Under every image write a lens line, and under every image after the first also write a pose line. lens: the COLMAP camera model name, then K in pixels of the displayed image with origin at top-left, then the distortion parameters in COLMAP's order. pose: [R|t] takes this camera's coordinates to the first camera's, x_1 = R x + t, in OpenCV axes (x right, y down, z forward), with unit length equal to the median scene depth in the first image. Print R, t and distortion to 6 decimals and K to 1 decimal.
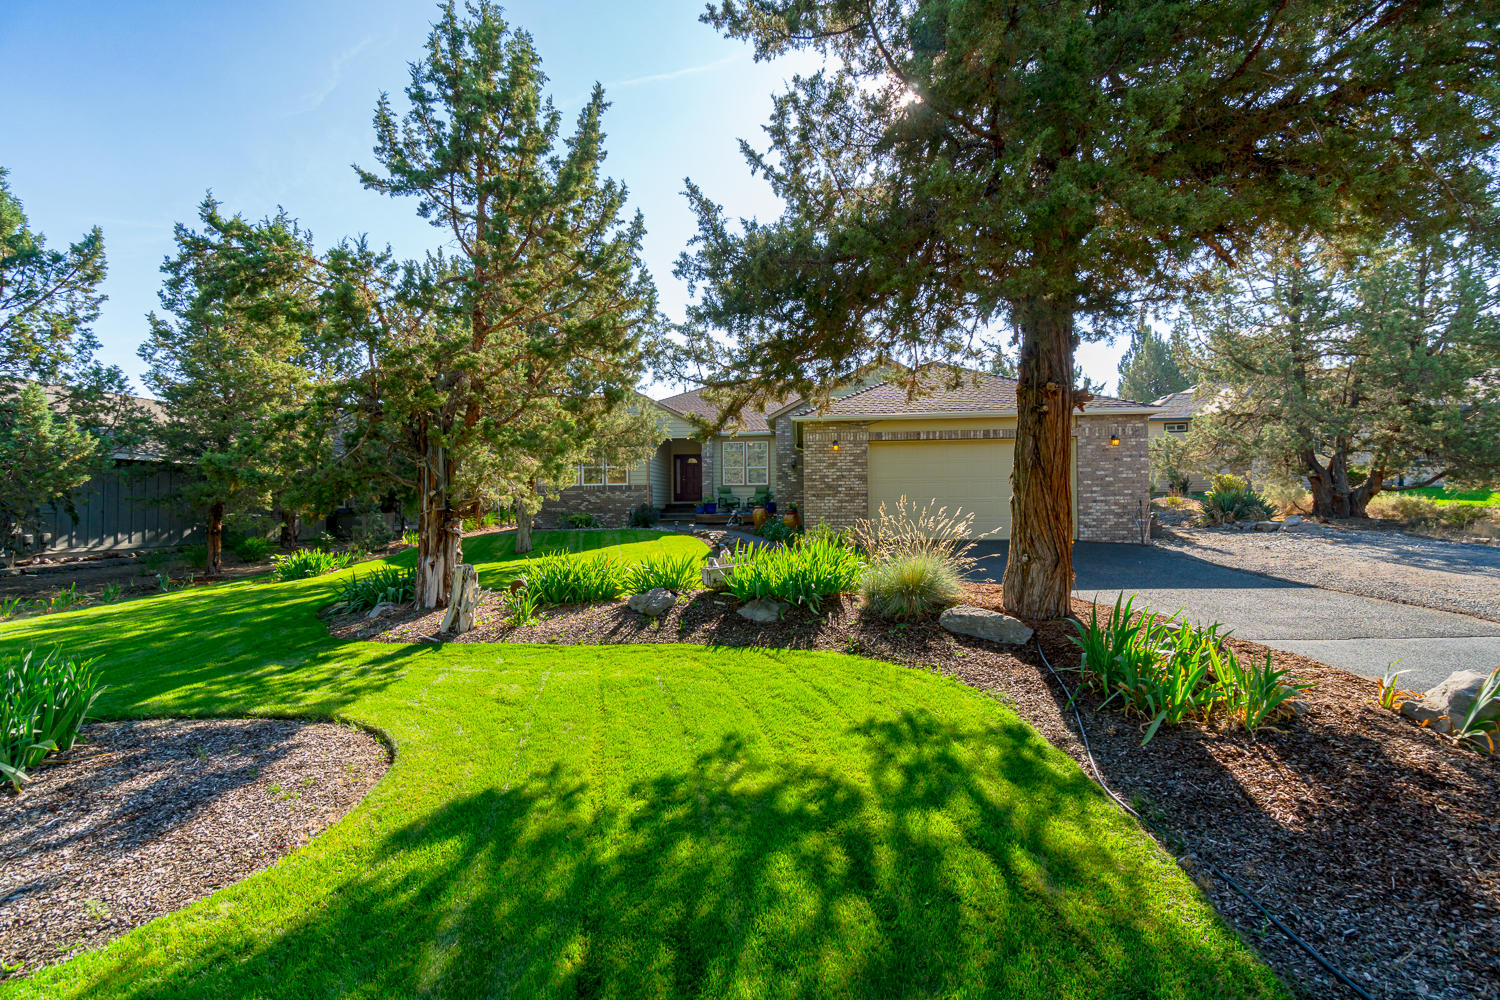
lens RADIAL K [[645.3, 0, 747.1], [0, 645.3, 496.6], [0, 0, 1]] dist [-0.000082, -0.000118]
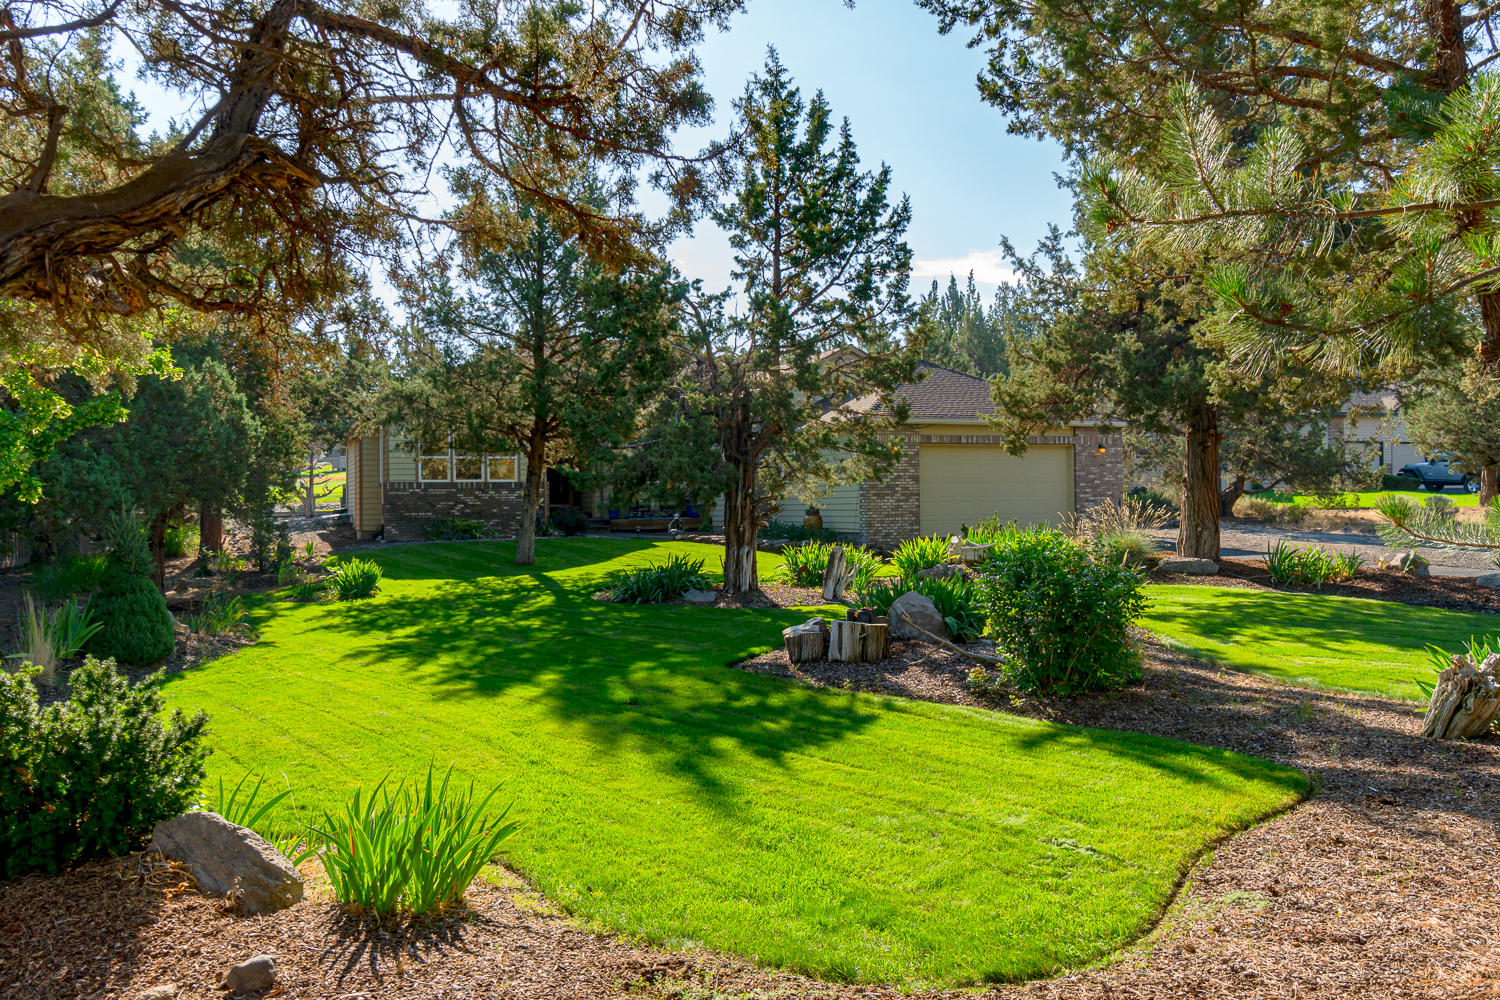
lens RADIAL K [[1204.5, 0, 750.0], [0, 1204.5, 500.0], [0, 0, 1]] dist [0.003343, 0.004202]
pose [[0.874254, 0.002166, 0.485464, -1.539291], [-0.000057, 0.999990, -0.004360, 0.022030], [-0.485469, 0.003784, 0.874246, -0.875791]]
